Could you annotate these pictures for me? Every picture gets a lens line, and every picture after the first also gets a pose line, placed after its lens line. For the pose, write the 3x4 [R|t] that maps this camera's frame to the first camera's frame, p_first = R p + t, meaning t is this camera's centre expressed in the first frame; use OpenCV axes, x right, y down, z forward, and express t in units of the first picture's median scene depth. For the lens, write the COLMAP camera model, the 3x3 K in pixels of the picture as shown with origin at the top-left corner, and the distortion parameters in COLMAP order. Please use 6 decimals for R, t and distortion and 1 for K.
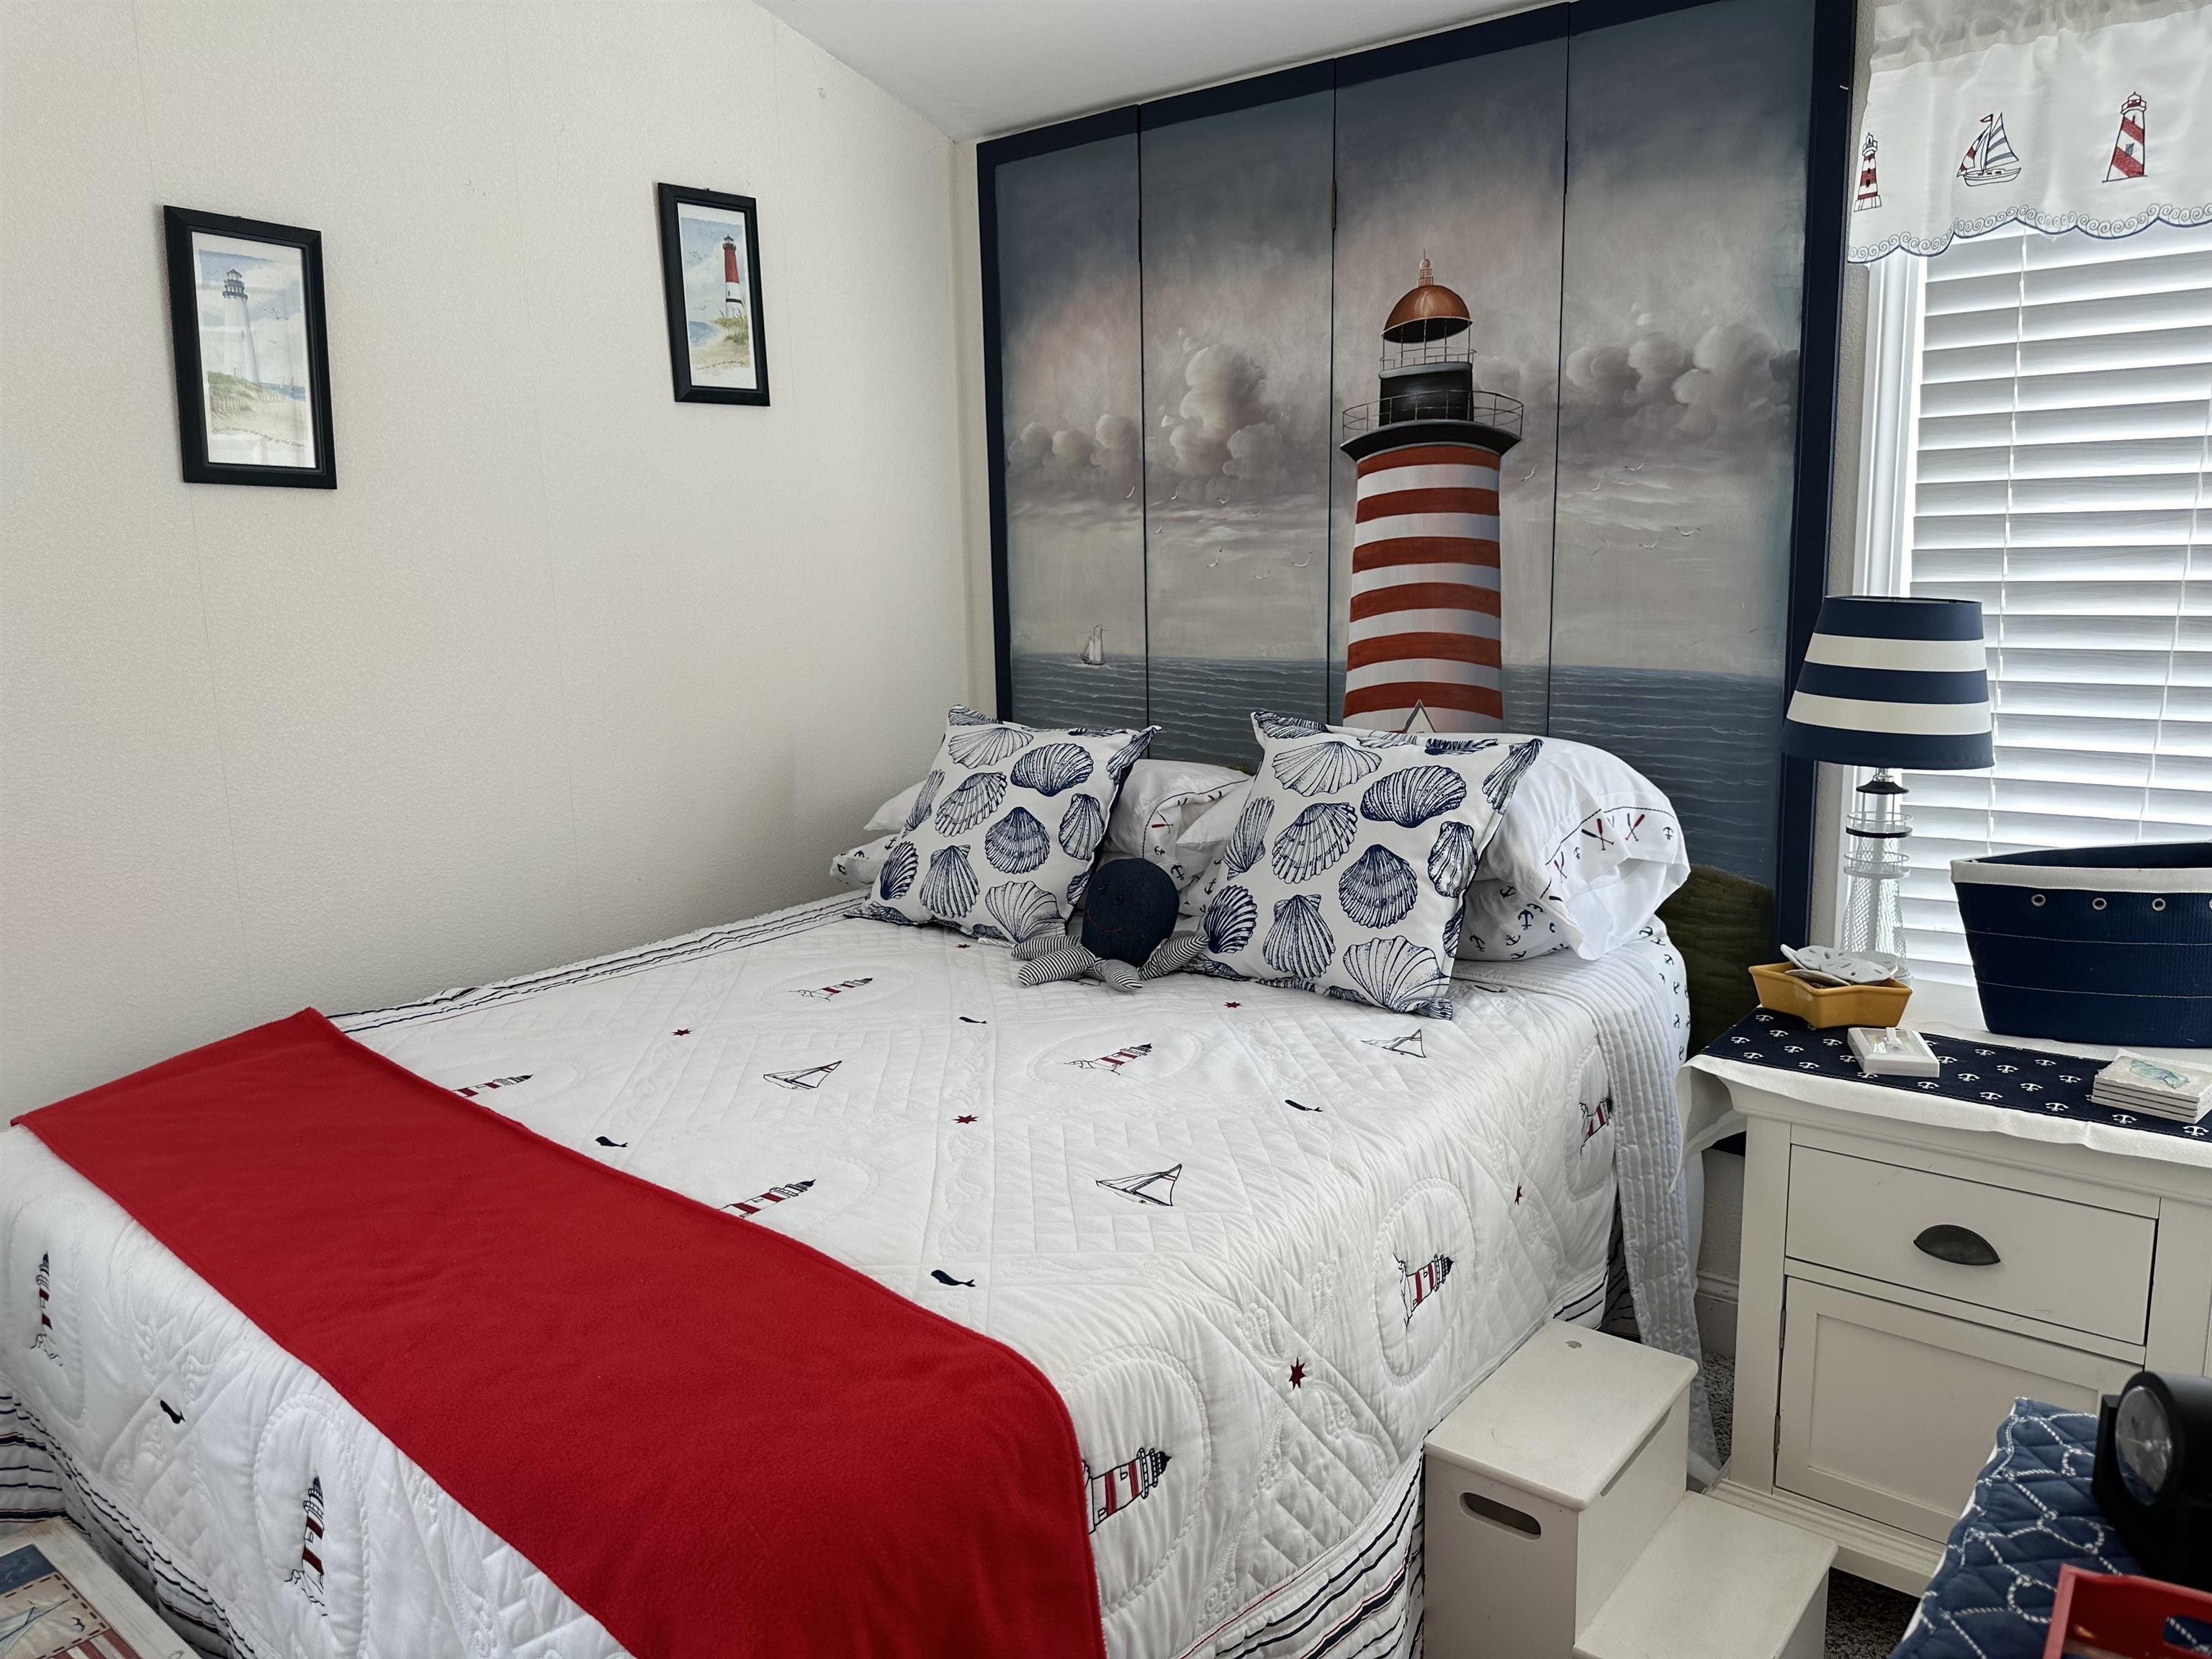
lens RADIAL K [[1551.7, 0, 1086.2], [0, 1551.7, 836.6], [0, 0, 1]] dist [0.076283, -0.102445]
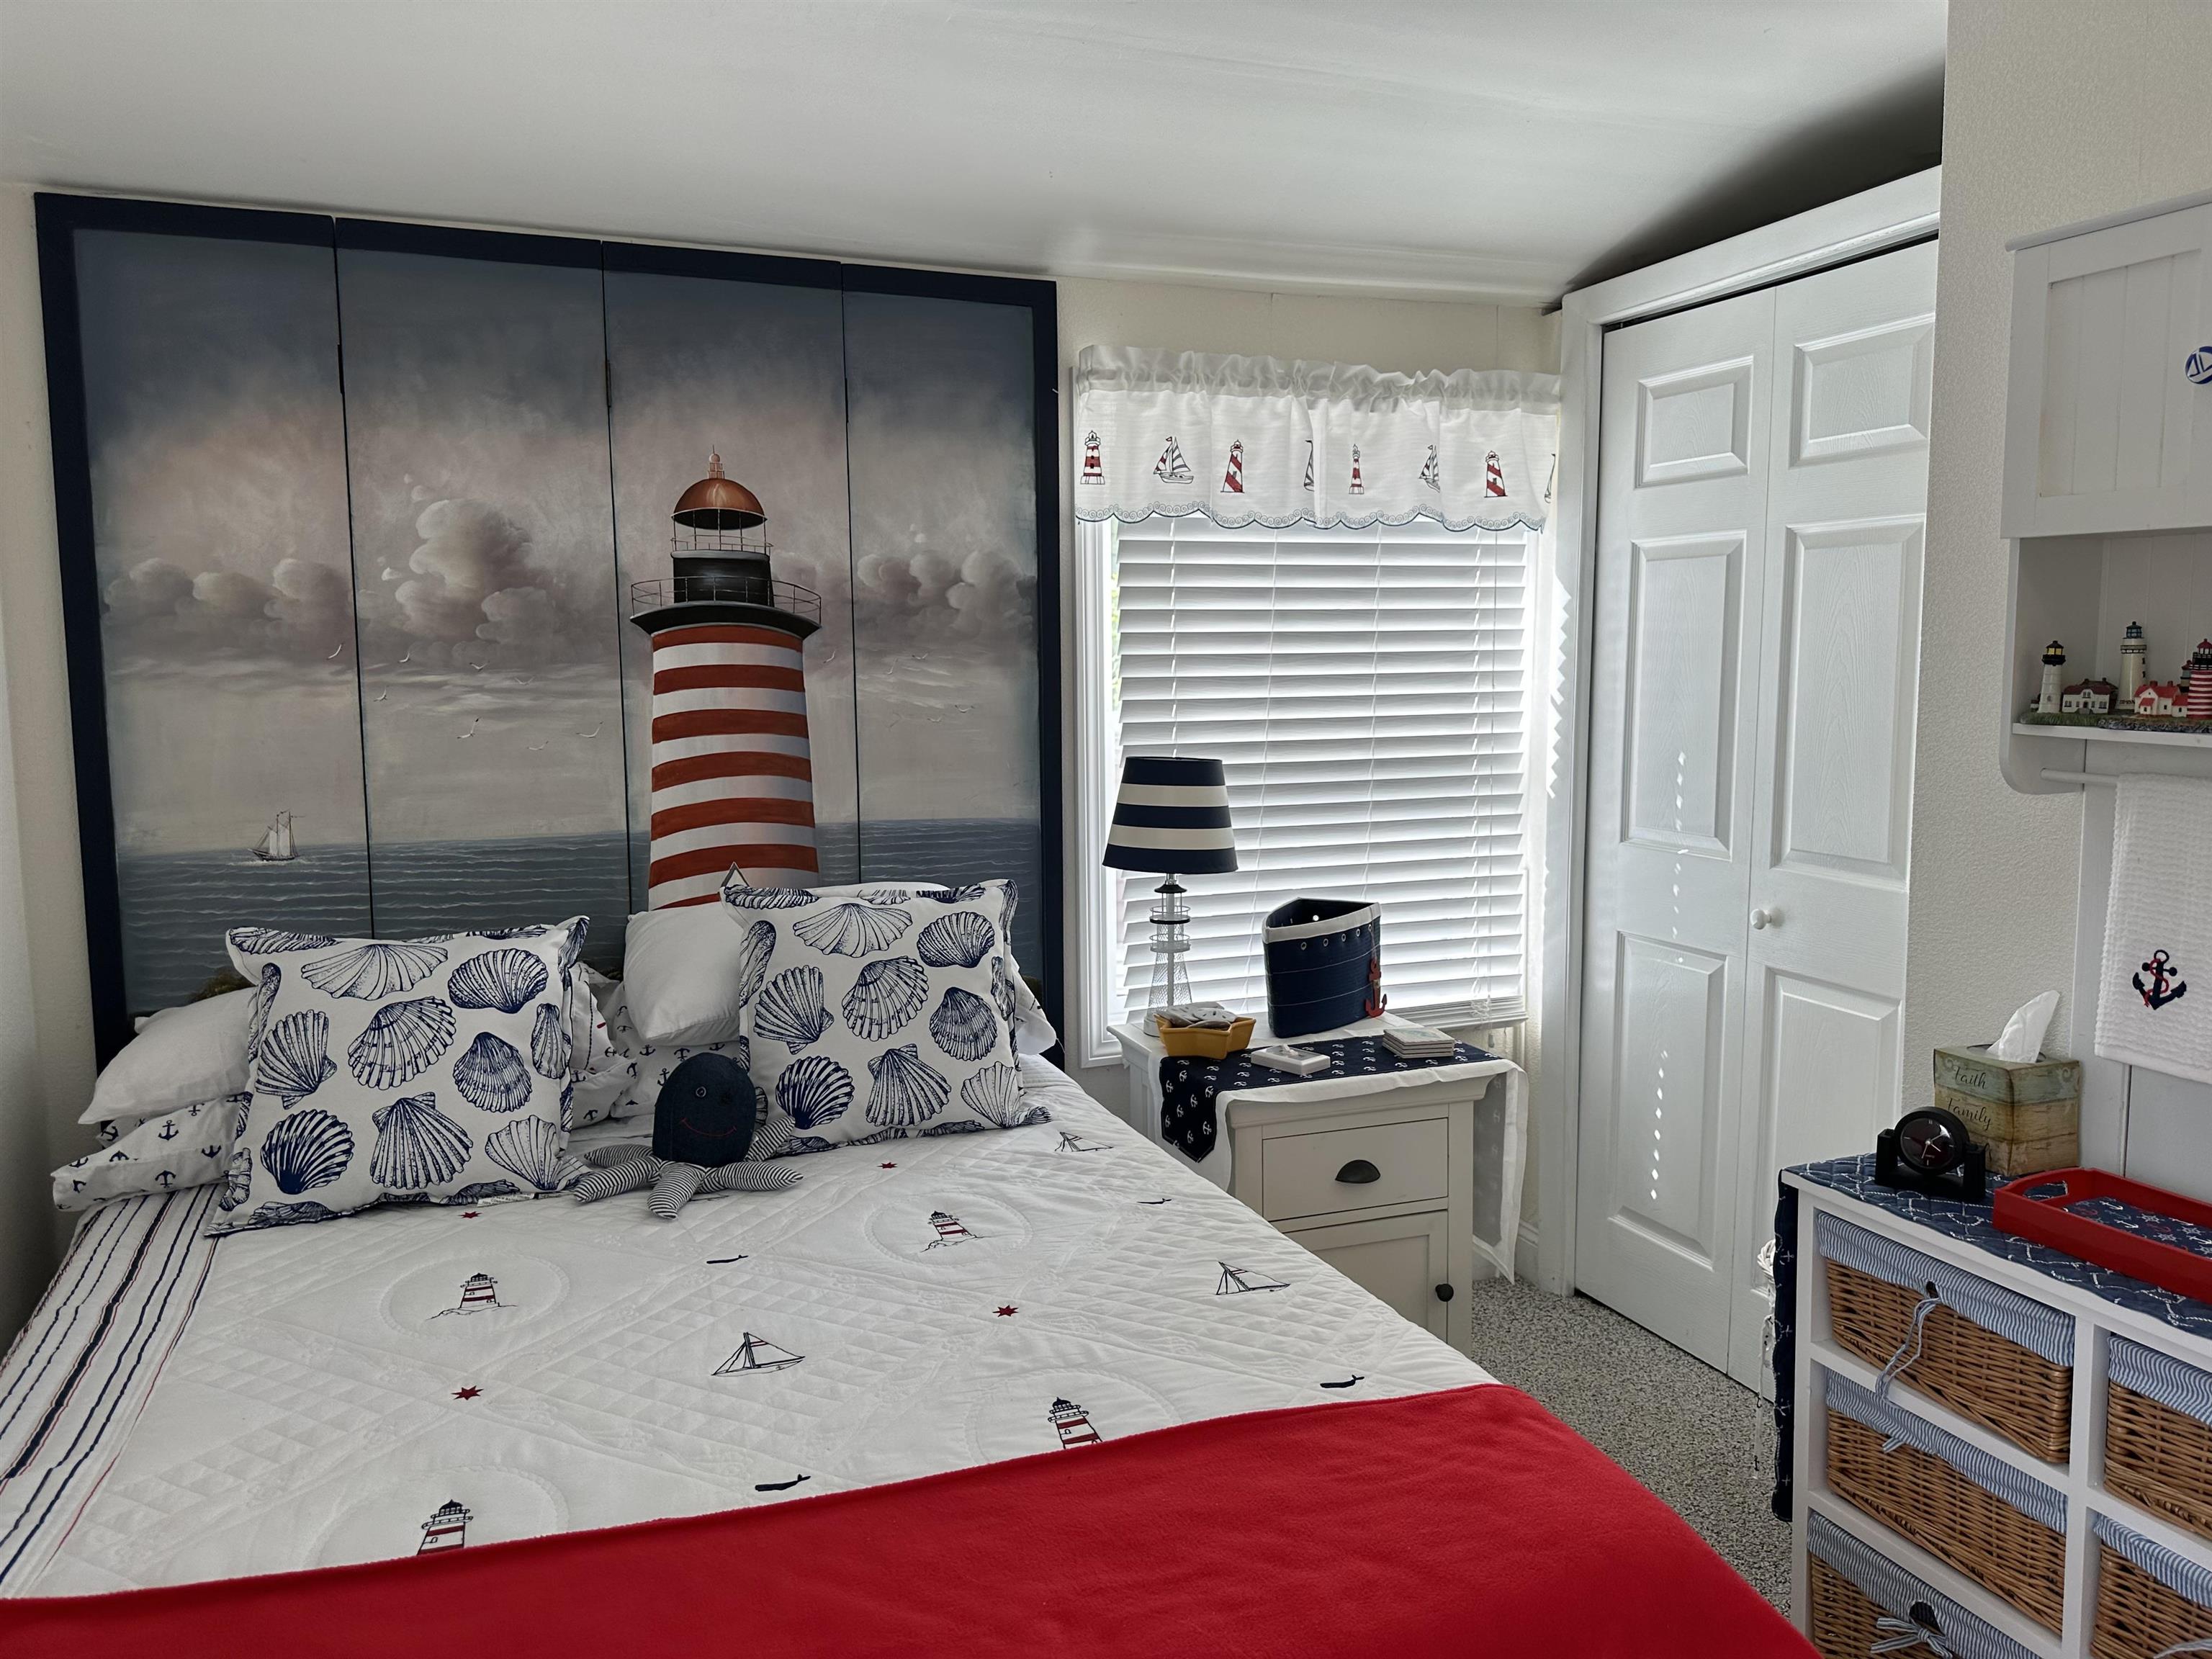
lens RADIAL K [[1551.7, 0, 1116.6], [0, 1551.7, 827.4], [0, 0, 1]] dist [0.076283, -0.102445]
pose [[0.490139, -0.073697, 0.868523, -0.616227], [0.150614, 0.988592, -0.001112, -0.077444], [-0.858533, 0.131356, 0.495648, 0.281251]]
